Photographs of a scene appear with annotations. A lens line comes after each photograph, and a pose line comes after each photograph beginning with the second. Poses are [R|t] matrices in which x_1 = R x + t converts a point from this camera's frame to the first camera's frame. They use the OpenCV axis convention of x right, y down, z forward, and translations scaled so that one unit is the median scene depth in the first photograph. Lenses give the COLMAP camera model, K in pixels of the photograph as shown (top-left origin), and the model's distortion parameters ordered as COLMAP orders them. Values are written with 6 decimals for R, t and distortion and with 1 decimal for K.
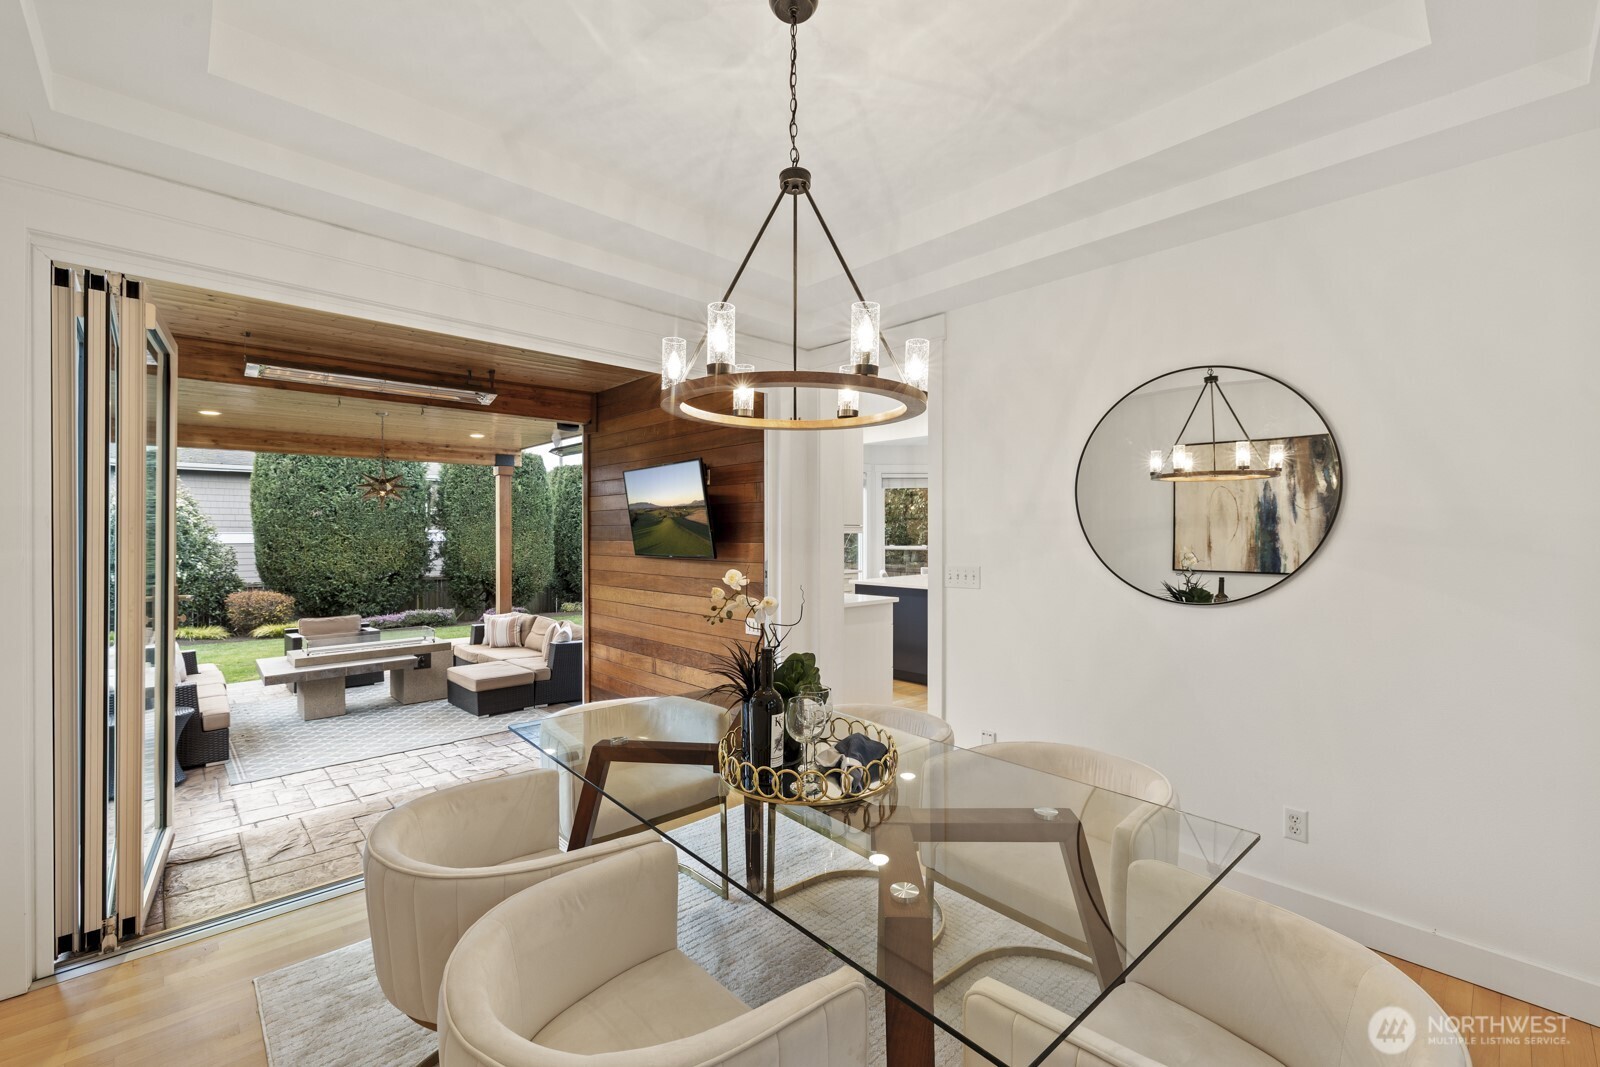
lens RADIAL K [[679.7, 0, 787.6], [0, 679.7, 534.3], [0, 0, 1]] dist [-0.000091, 0.000308]
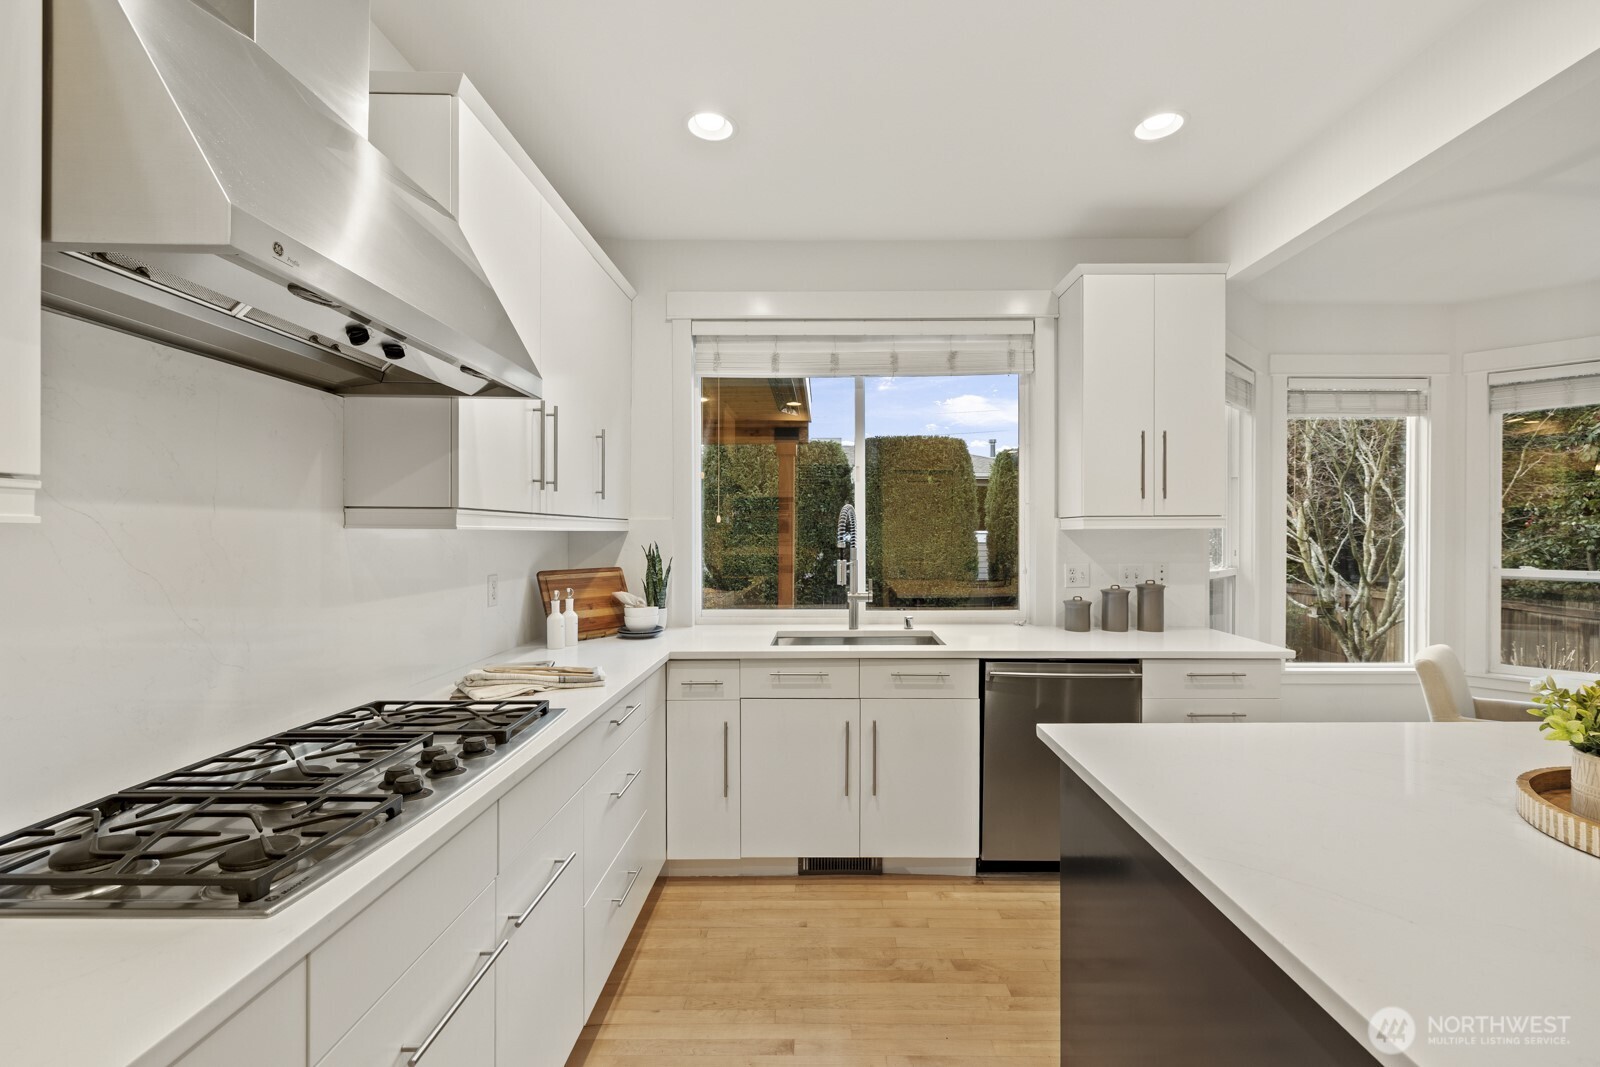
lens RADIAL K [[679.7, 0, 838.6], [0, 679.7, 539.1], [0, 0, 1]] dist [-0.000091, 0.000308]
pose [[0.726968, 0.007248, -0.686633, 0.126184], [-0.003340, 0.999970, 0.007019, -0.000834], [0.686663, -0.002810, 0.726971, 0.455005]]
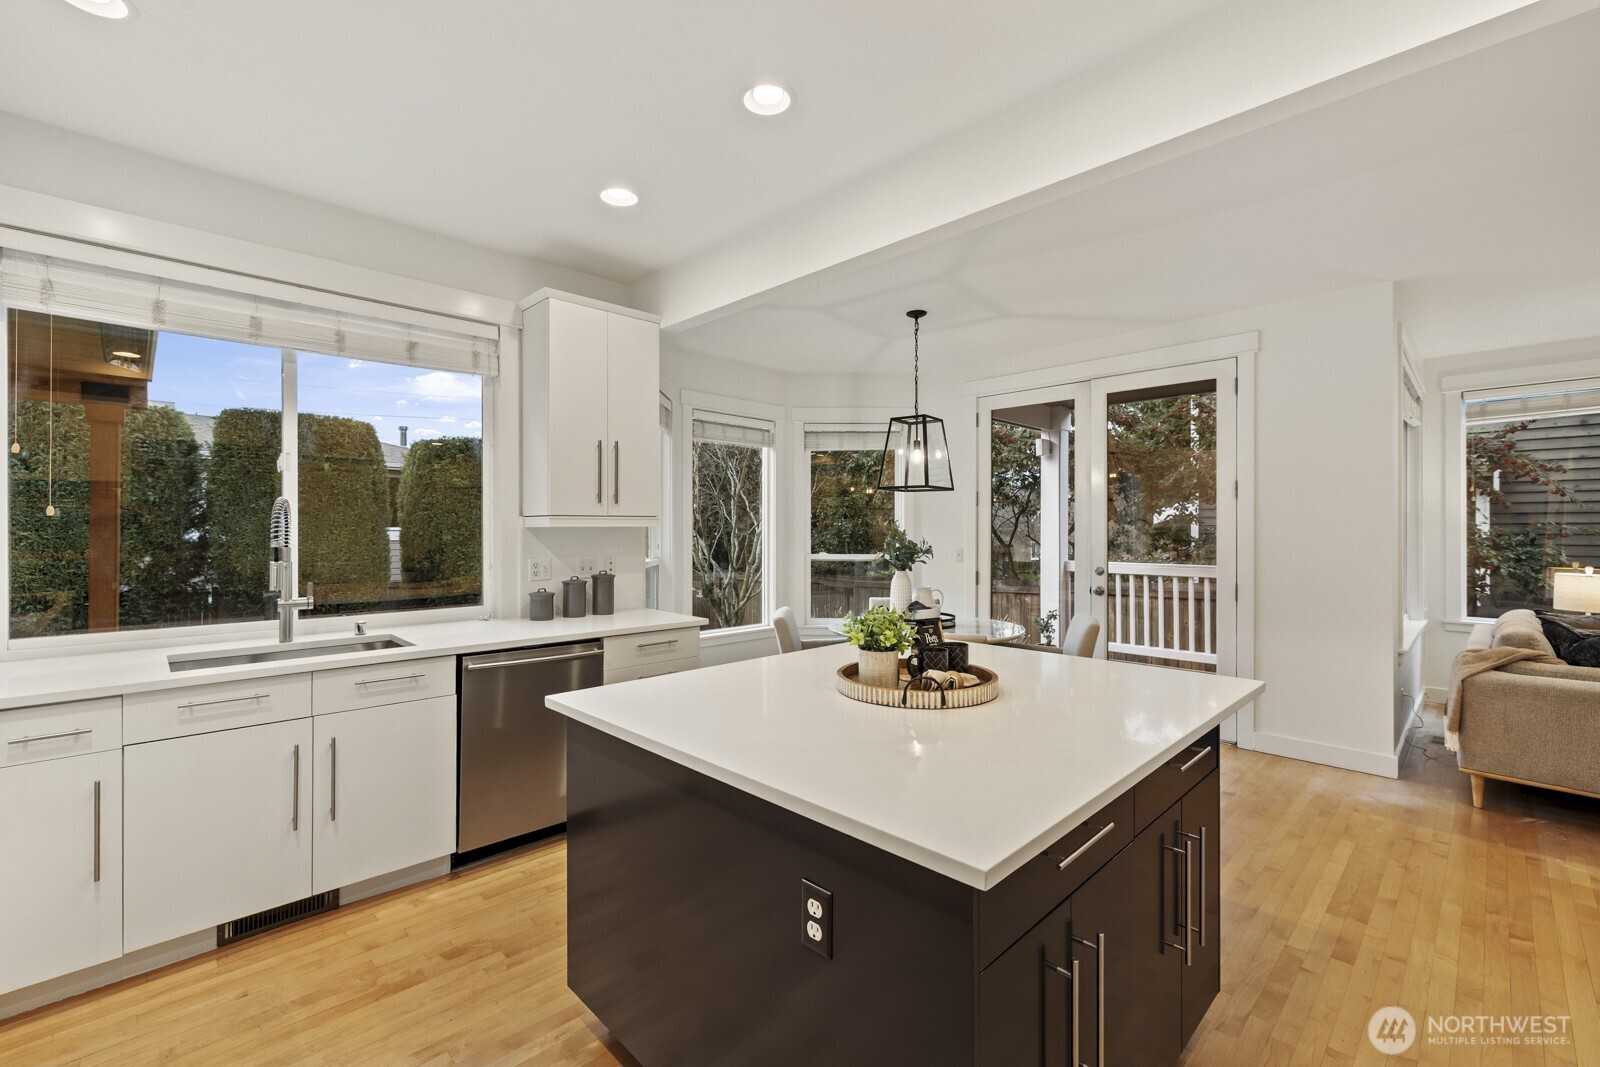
lens RADIAL K [[679.7, 0, 804.2], [0, 679.7, 526.6], [0, 0, 1]] dist [-0.000091, 0.000308]
pose [[0.999759, 0.001894, 0.021859, 0.113496], [-0.001704, 0.999960, -0.008724, -0.000940], [-0.021875, 0.008685, 0.999723, 0.403392]]
